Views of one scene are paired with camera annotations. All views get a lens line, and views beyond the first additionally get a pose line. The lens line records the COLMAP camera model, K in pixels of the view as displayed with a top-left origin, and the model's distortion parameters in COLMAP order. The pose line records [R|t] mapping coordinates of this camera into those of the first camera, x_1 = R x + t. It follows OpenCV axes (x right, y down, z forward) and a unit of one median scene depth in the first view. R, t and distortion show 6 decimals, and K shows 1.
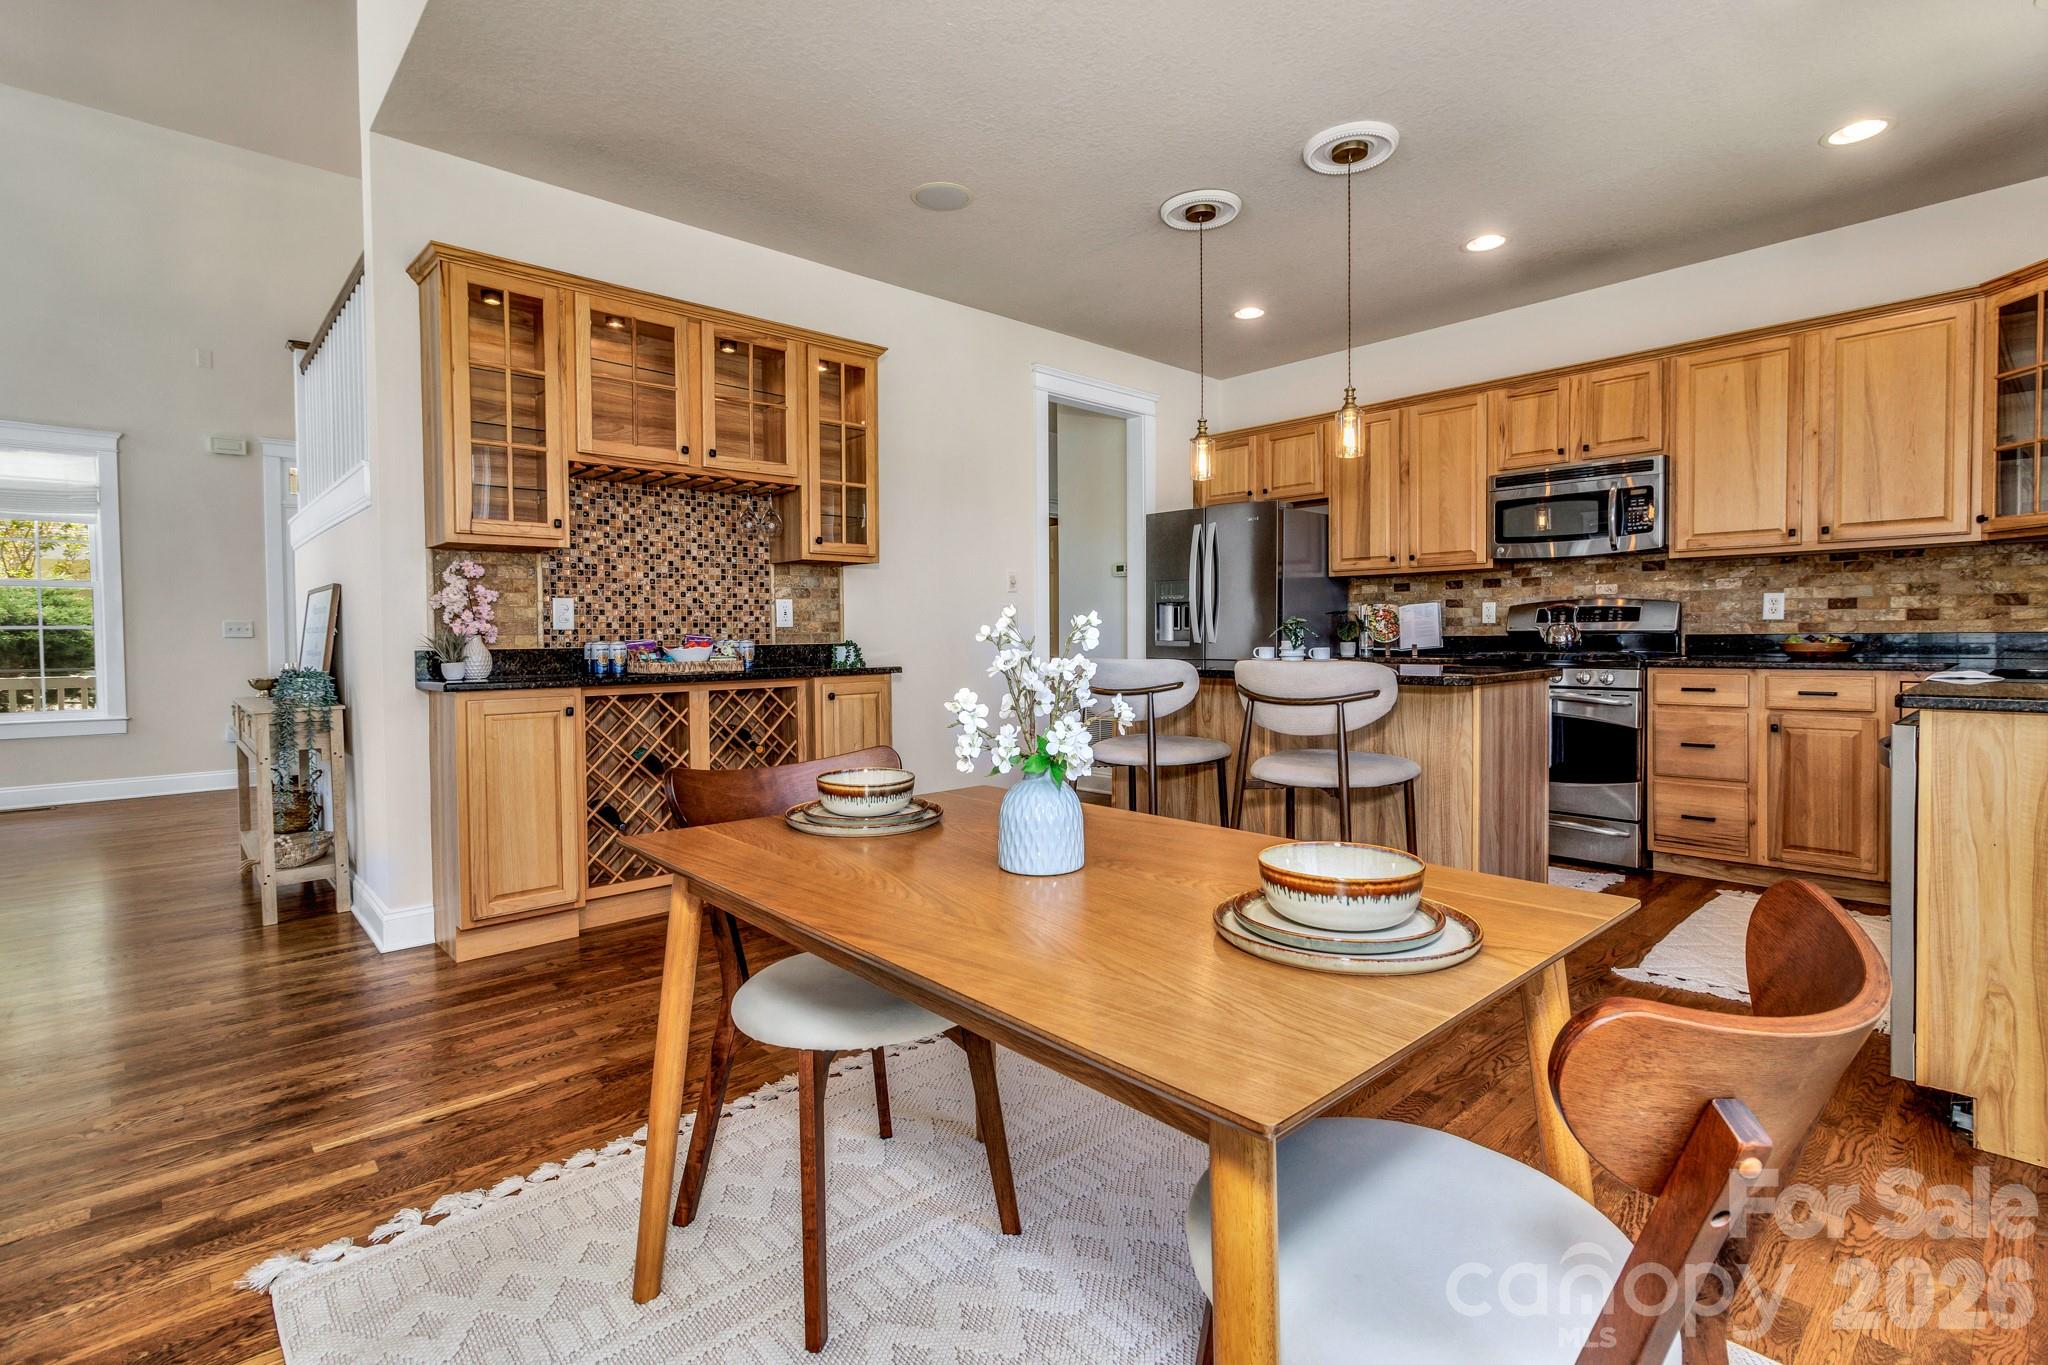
lens RADIAL K [[958.6, 0, 1027.5], [0, 958.6, 656.3], [0, 0, 1]] dist [0.001210, 0.000402]
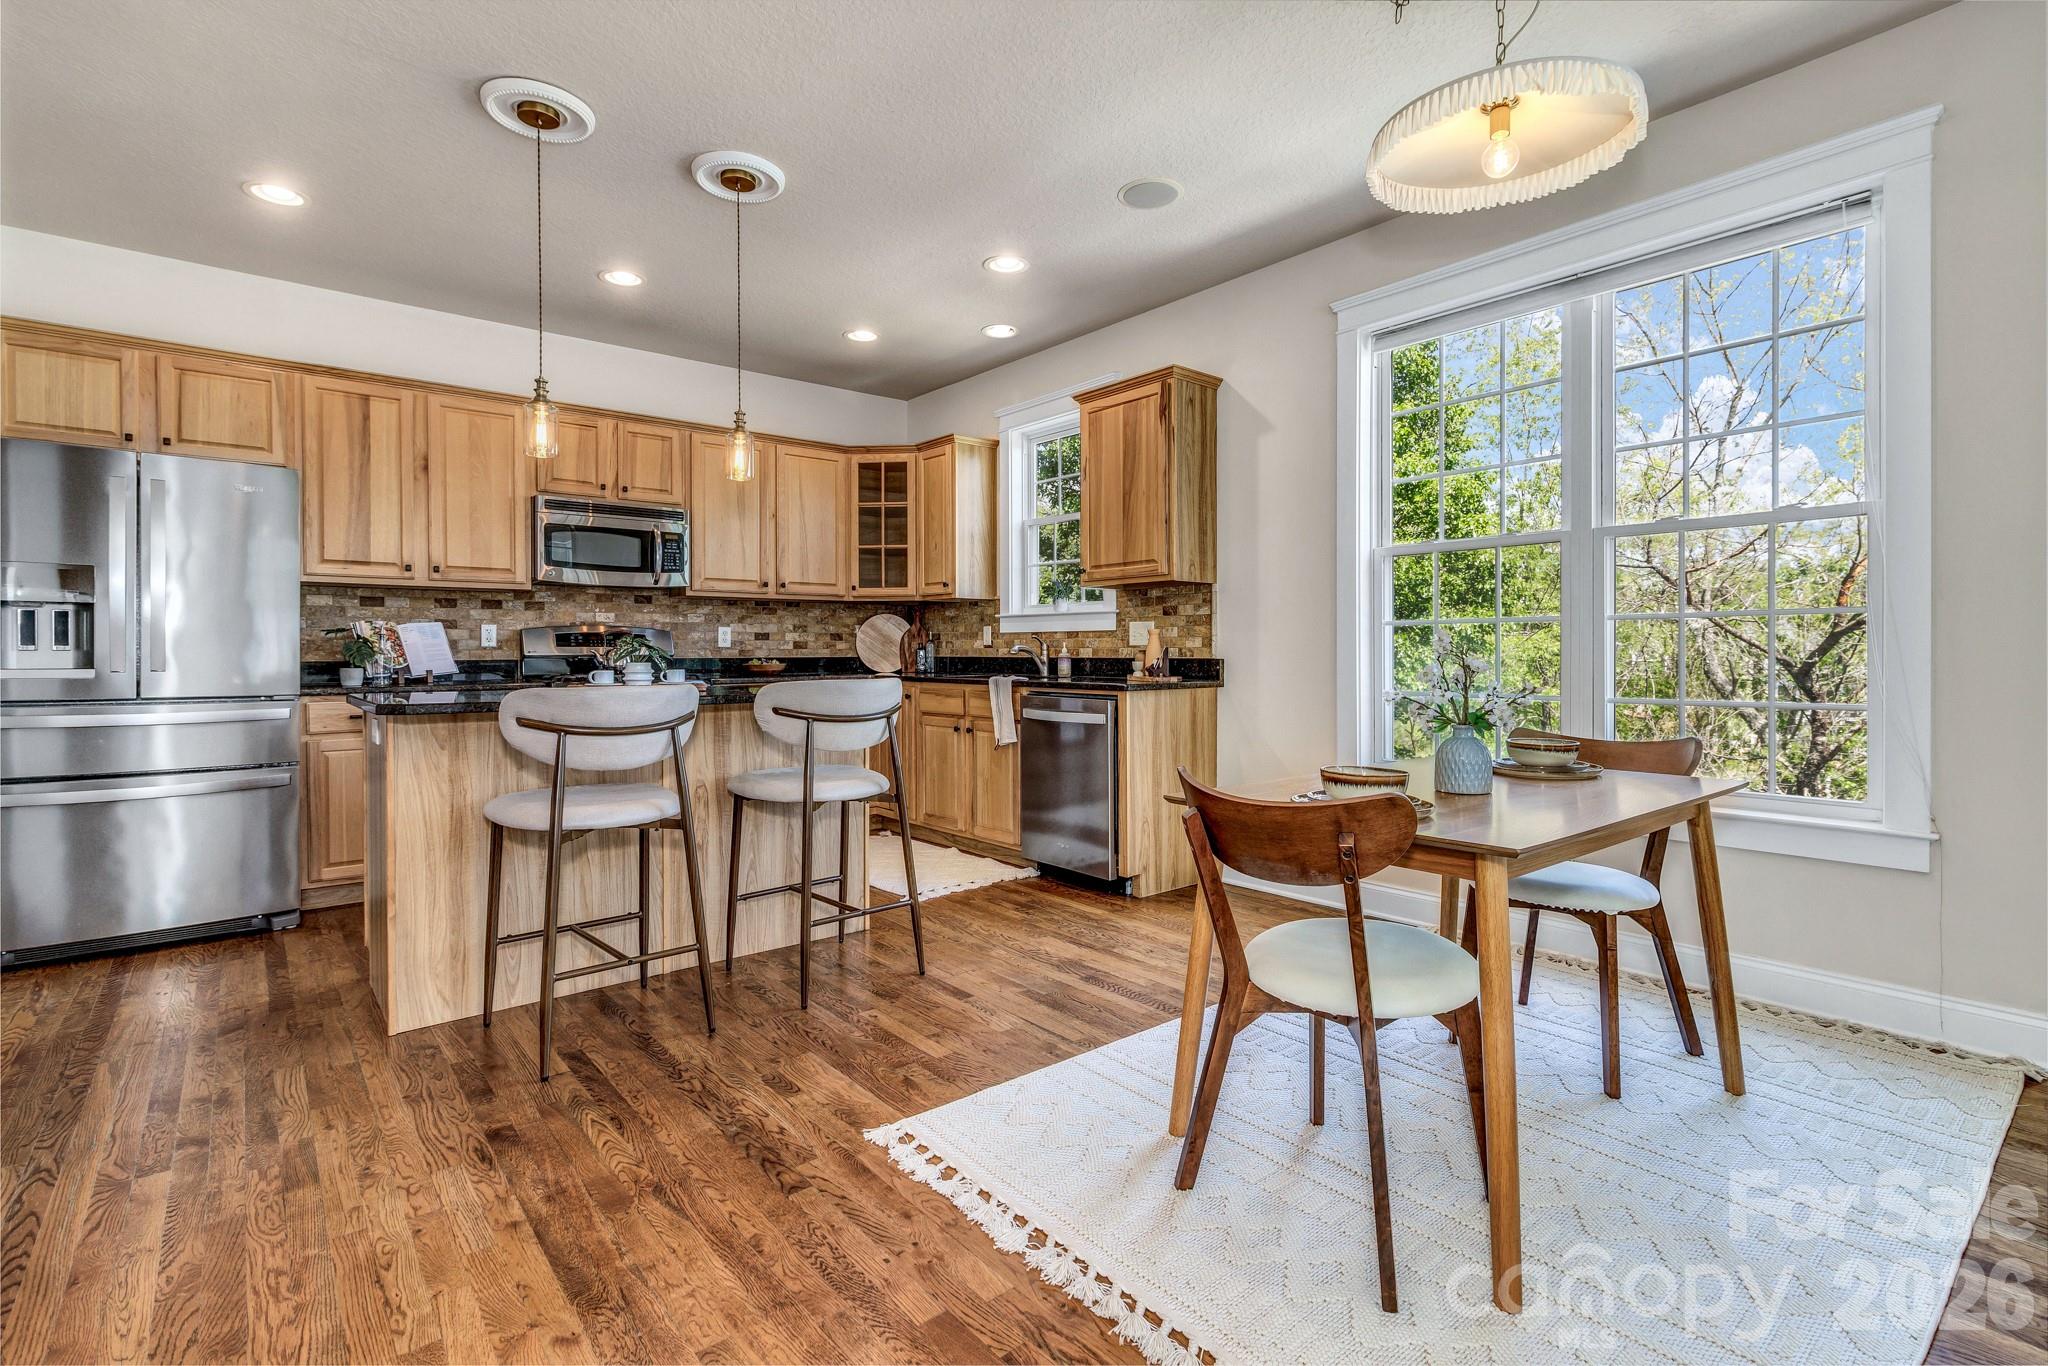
lens RADIAL K [[939.7, 0, 1029.3], [0, 939.7, 661.2], [0, 0, 1]] dist [0.000891, 0.000369]
pose [[0.052686, -0.000043, 0.998611, -0.524903], [0.026730, 0.999642, -0.001367, -0.005987], [-0.998253, 0.026765, 0.052669, 0.537036]]
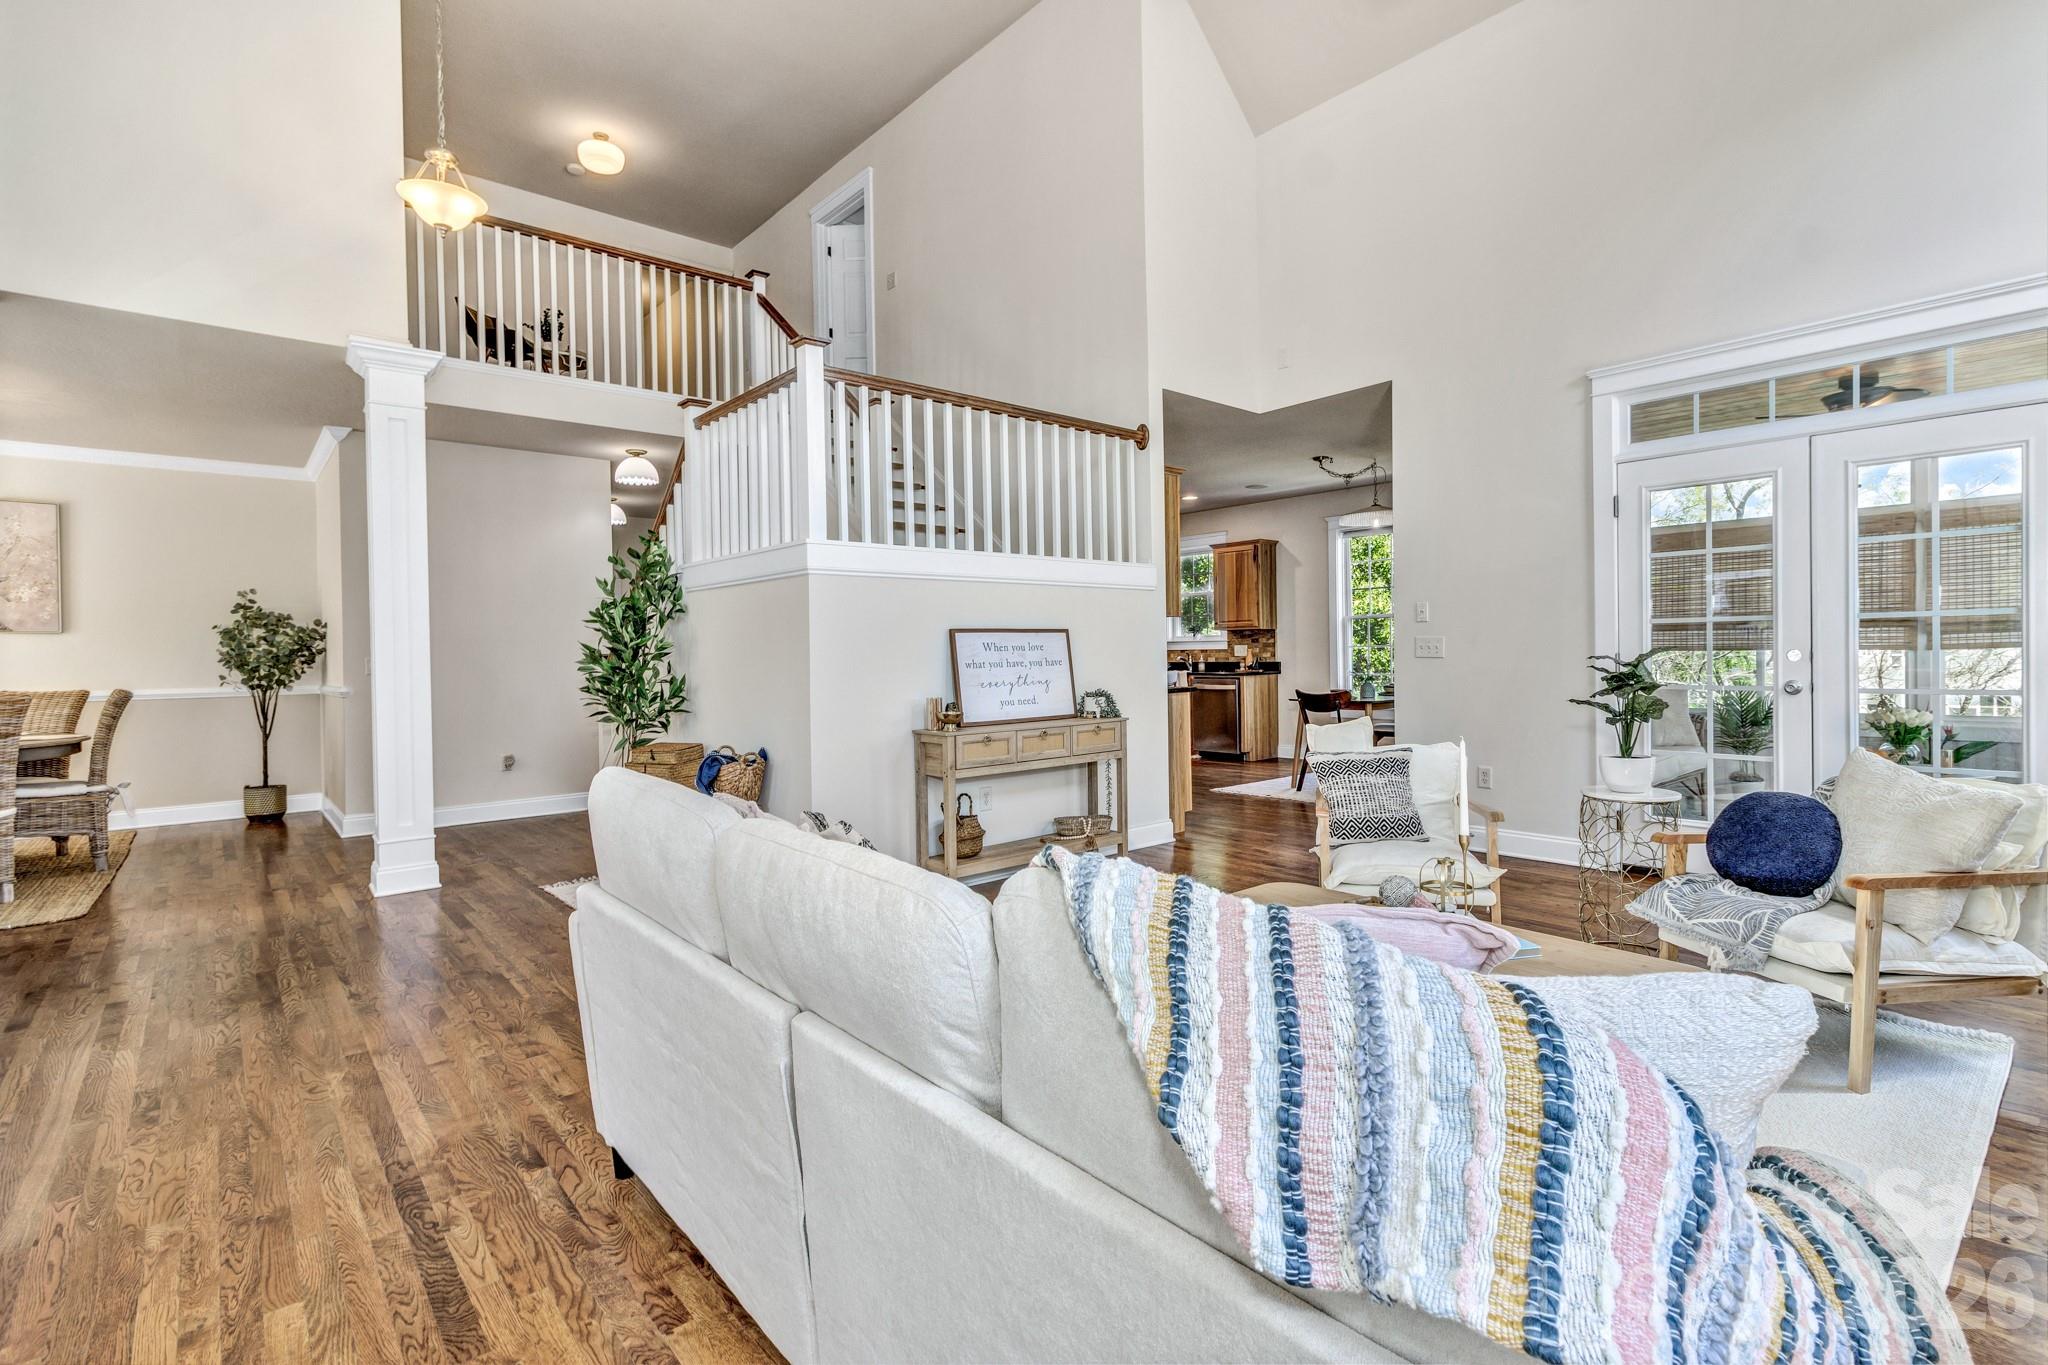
lens RADIAL K [[939.7, 0, 1029.3], [0, 939.7, 660.7], [0, 0, 1]] dist [0.000891, 0.000369]
pose [[0.034302, 0.002128, 0.999409, -1.948534], [0.041647, 0.999126, -0.003557, -0.026445], [-0.998543, 0.041745, 0.034183, 0.952352]]
